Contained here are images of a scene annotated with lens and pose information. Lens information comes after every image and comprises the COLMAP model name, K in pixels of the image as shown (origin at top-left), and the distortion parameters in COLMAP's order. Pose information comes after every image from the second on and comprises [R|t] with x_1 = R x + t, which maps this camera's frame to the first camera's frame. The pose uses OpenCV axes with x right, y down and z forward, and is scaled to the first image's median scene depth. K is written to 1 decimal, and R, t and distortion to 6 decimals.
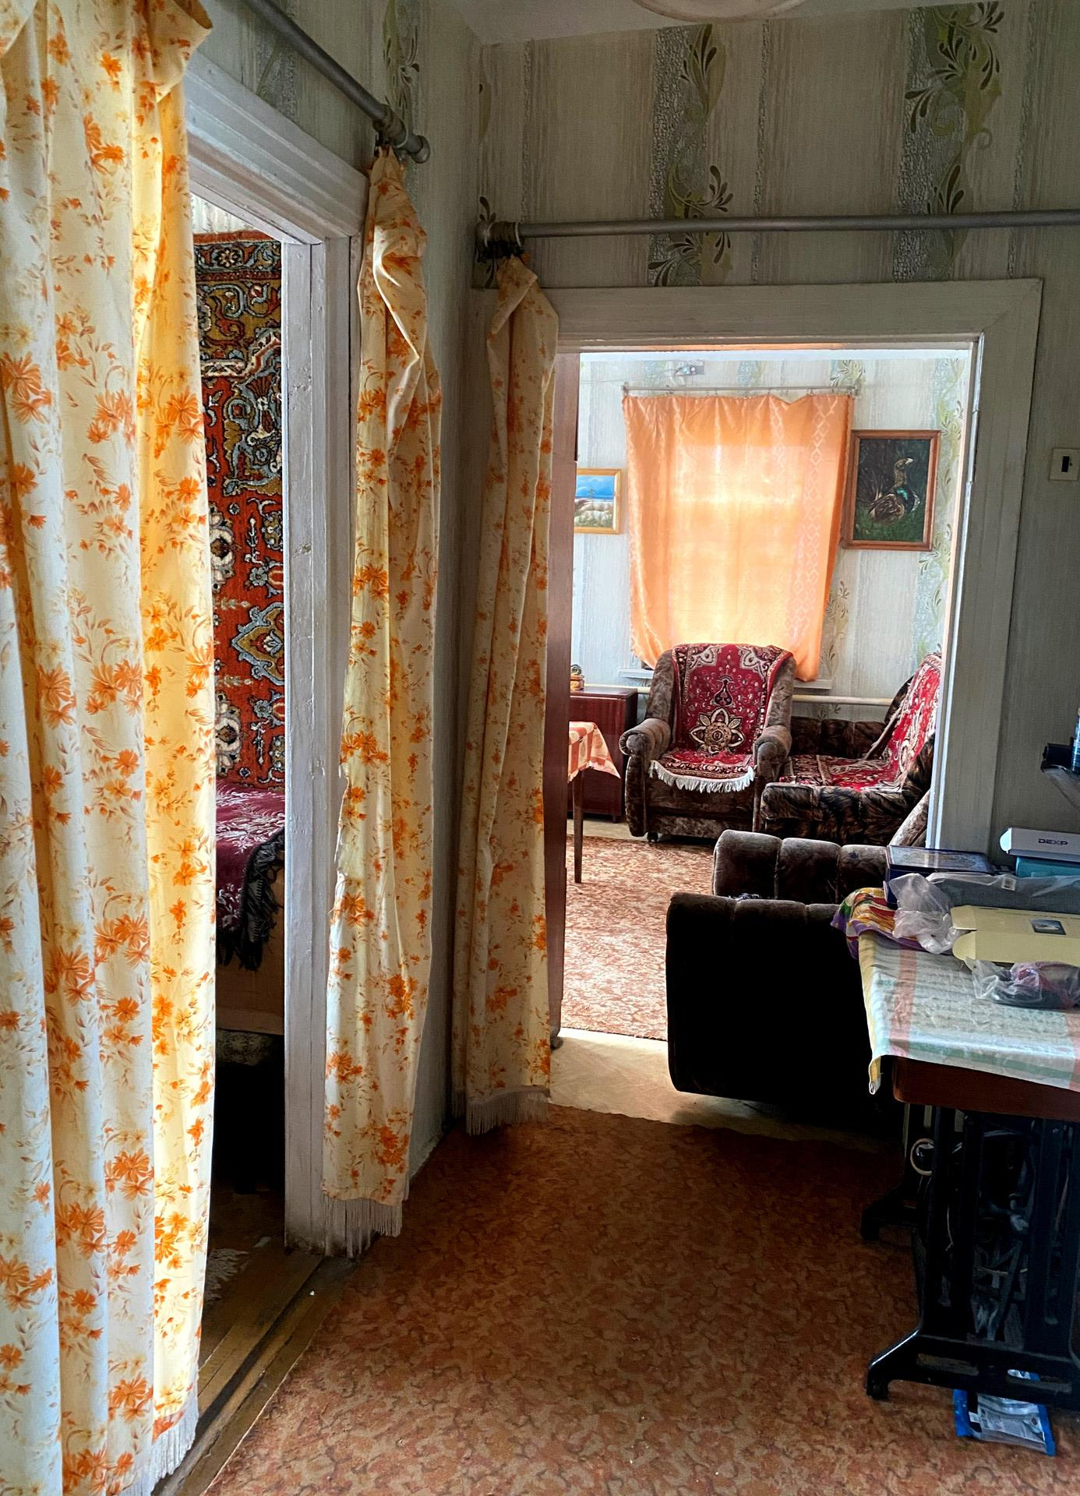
lens RADIAL K [[1152.0, 0, 528.7], [0, 1152.0, 748.4], [0, 0, 1]] dist [0.015697, -0.019766]
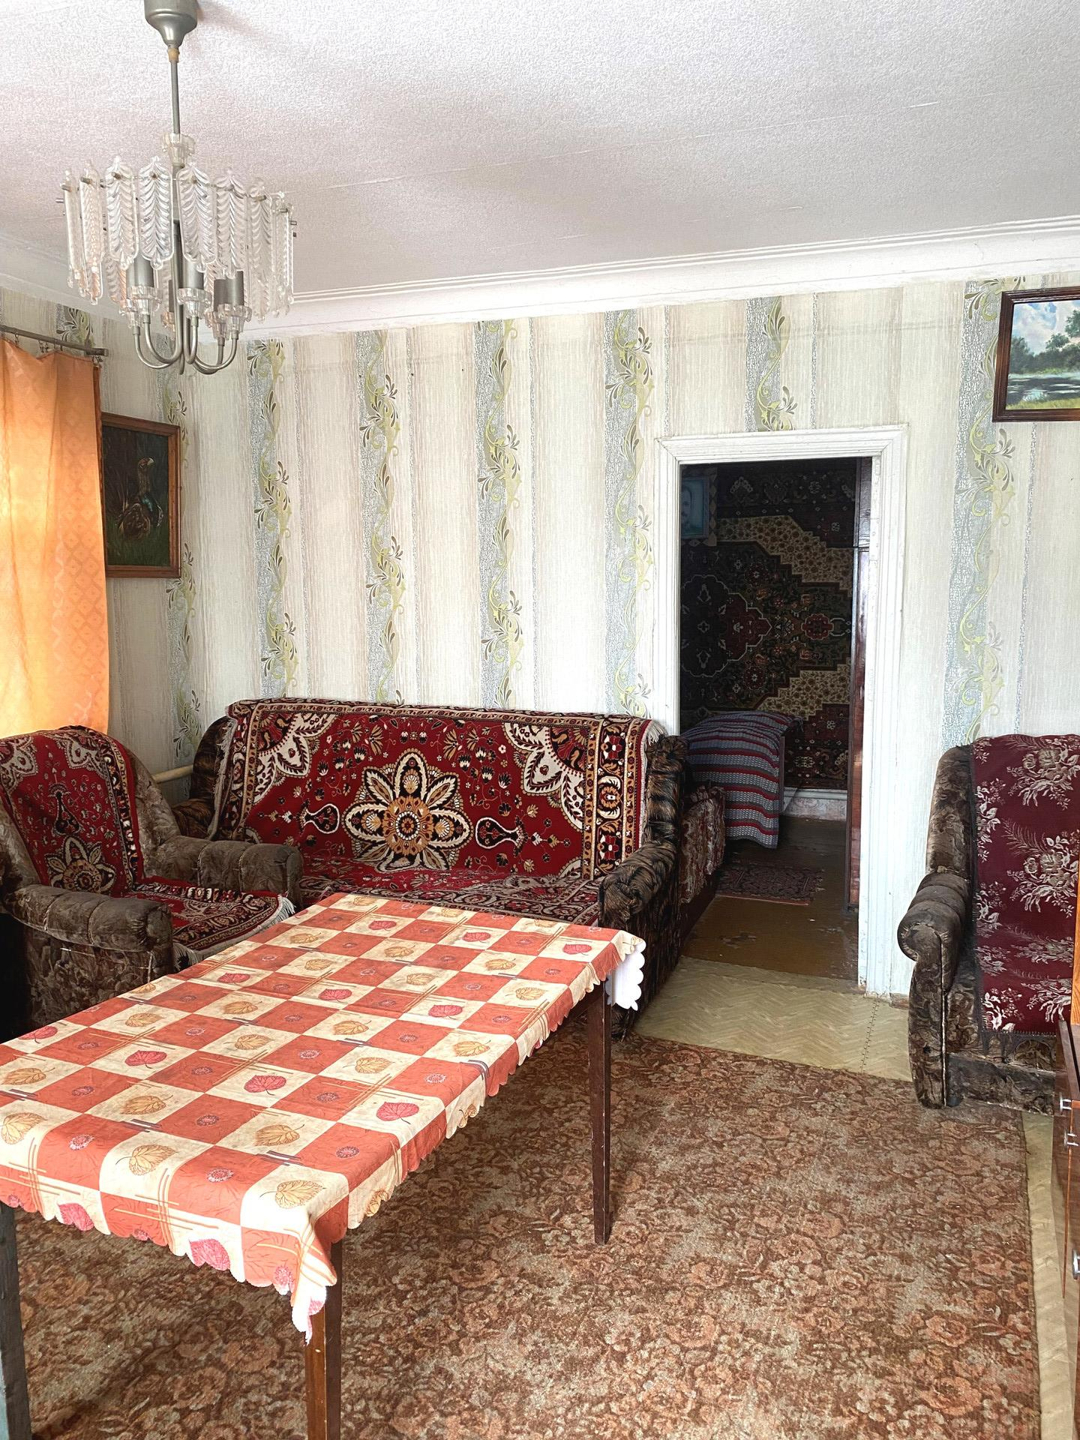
lens RADIAL K [[1102.4, 0, 544.8], [0, 1102.4, 716.2], [0, 0, 1]] dist [0.024431, -0.026578]
pose [[0.108339, -0.140788, 0.984094, -0.401000], [0.157245, 0.979886, 0.122875, -0.142085], [-0.981599, 0.141431, 0.128298, 0.730154]]
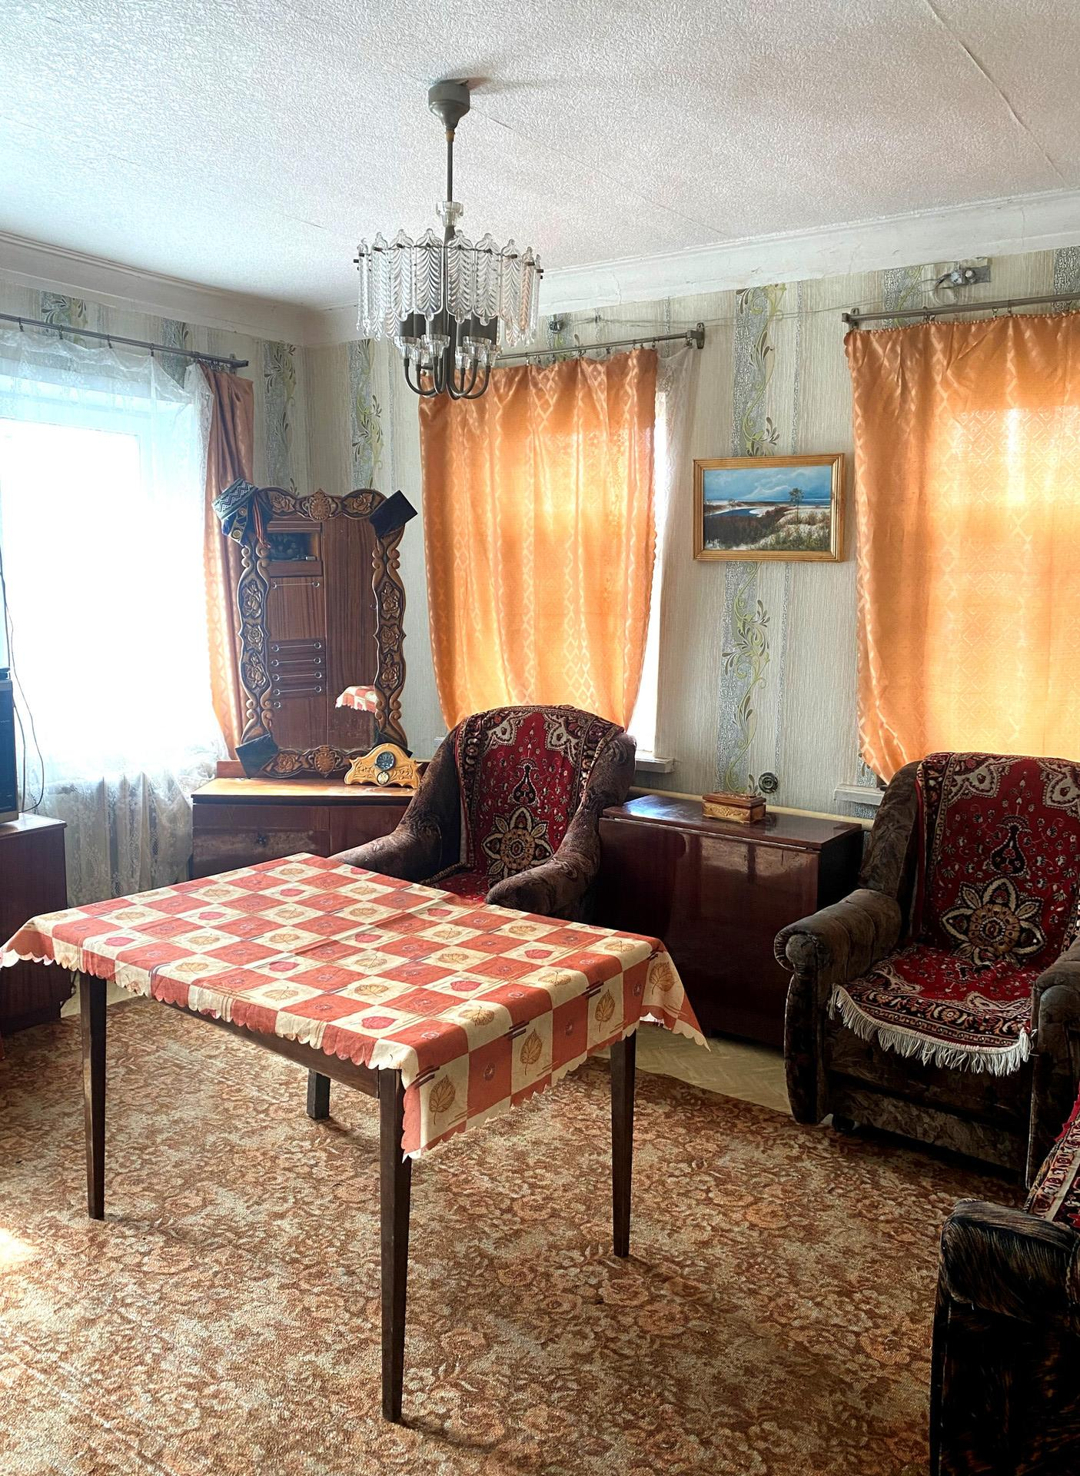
lens RADIAL K [[1130.0, 0, 593.5], [0, 1130.0, 699.3], [0, 0, 1]] dist [0.024431, -0.026578]
pose [[0.947036, 0.026392, -0.320041, 0.166199], [-0.044913, 0.997707, -0.050628, -0.090194], [0.317971, 0.062321, 0.946050, 0.465252]]
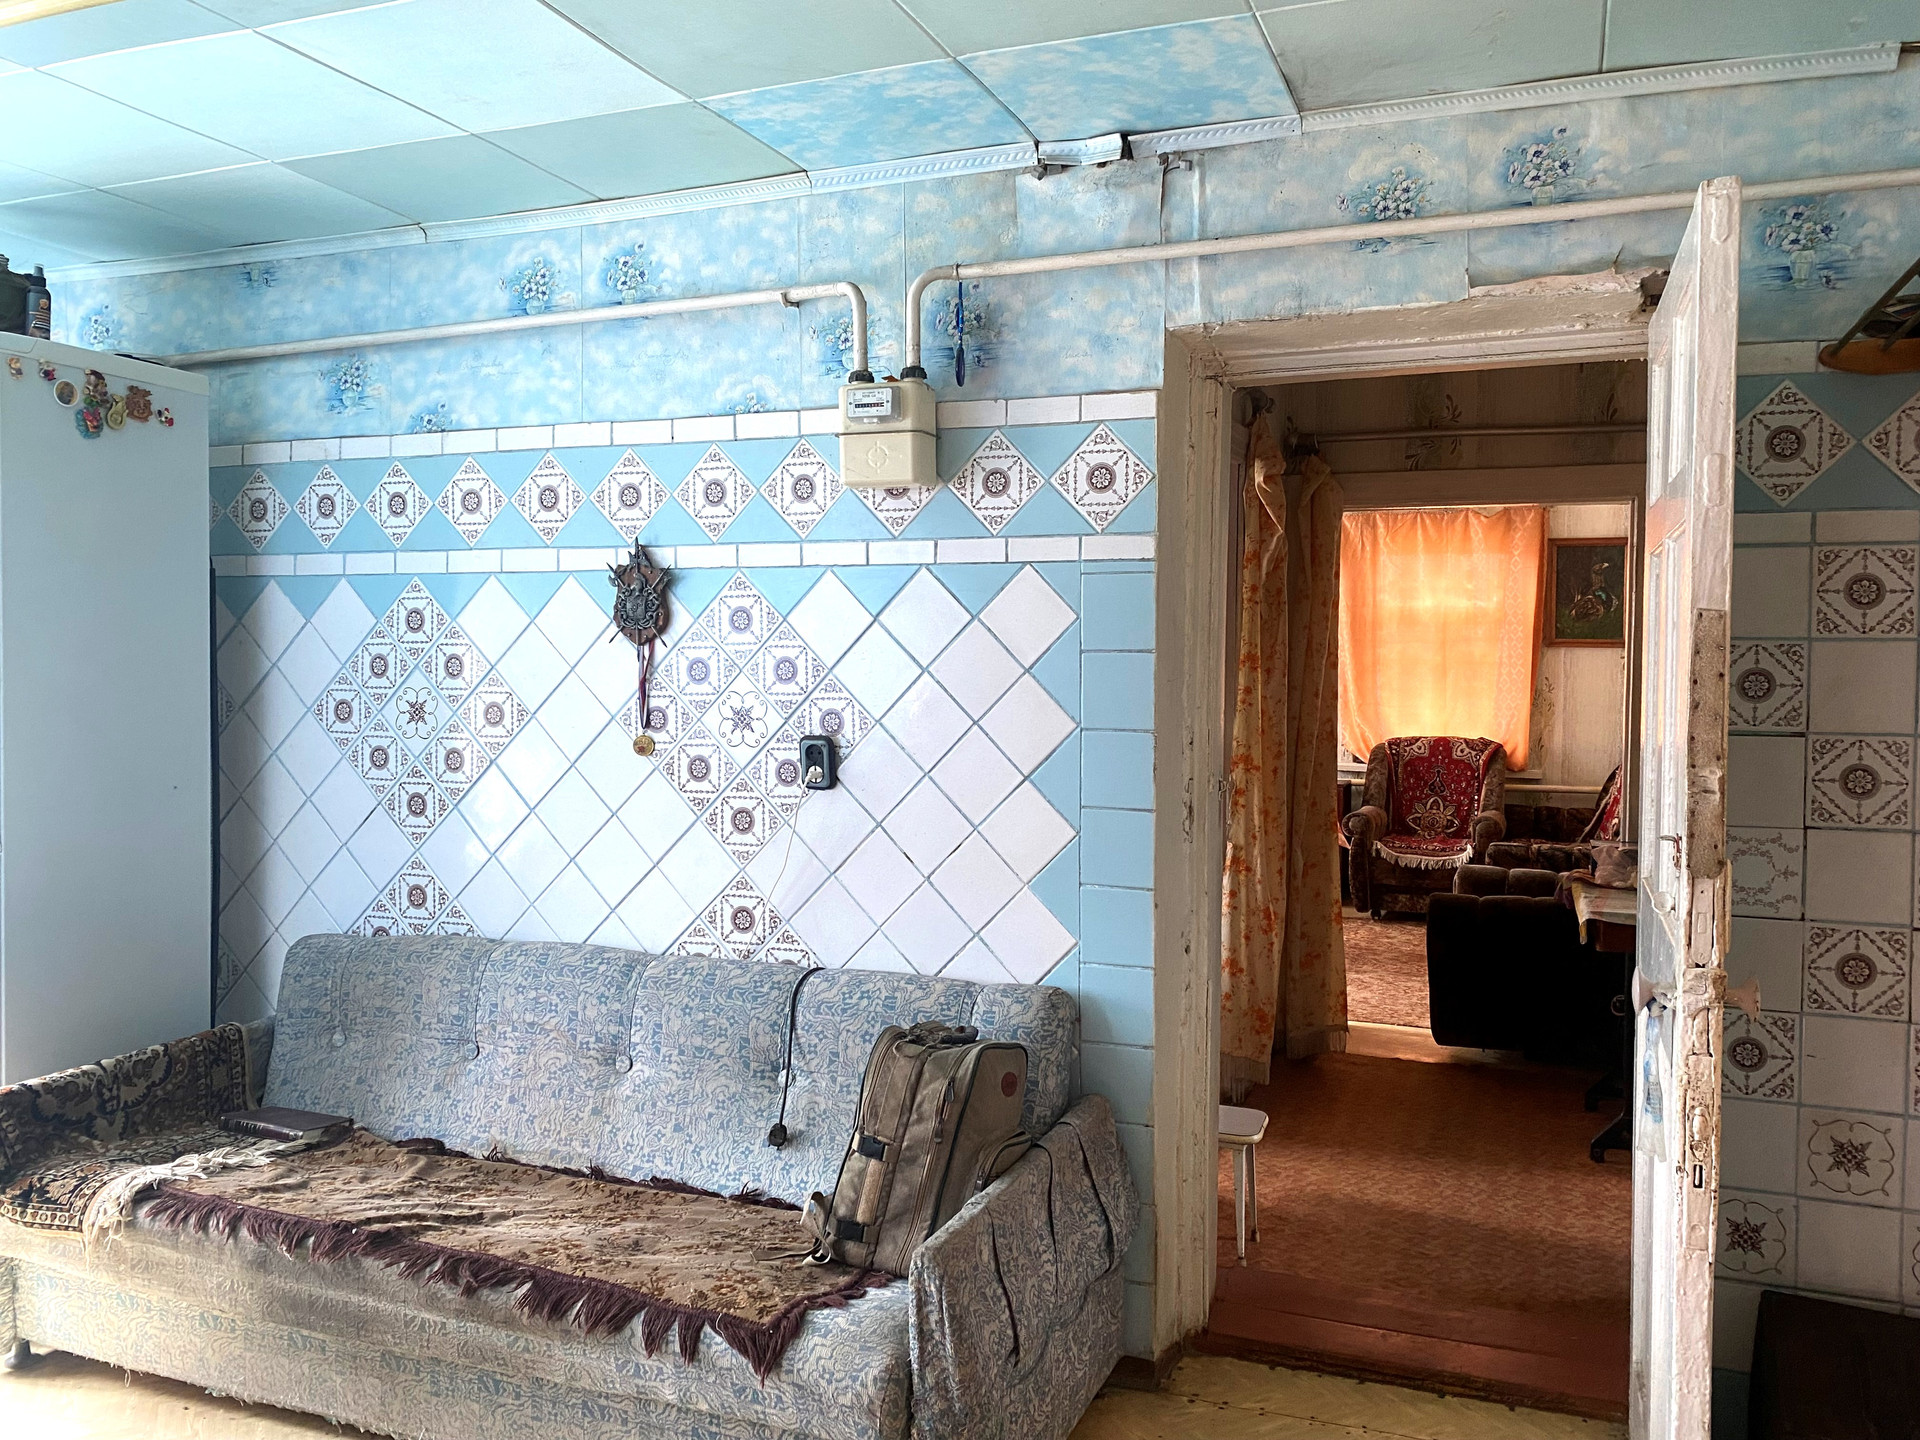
lens RADIAL K [[1469.9, 0, 961.1], [0, 1469.9, 704.1], [0, 0, 1]] dist [0.024431, -0.026578]
pose [[0.993251, -0.012831, -0.115275, -0.118971], [-0.004054, 0.989415, -0.145056, 0.086839], [0.115916, 0.144544, 0.982685, -0.432345]]
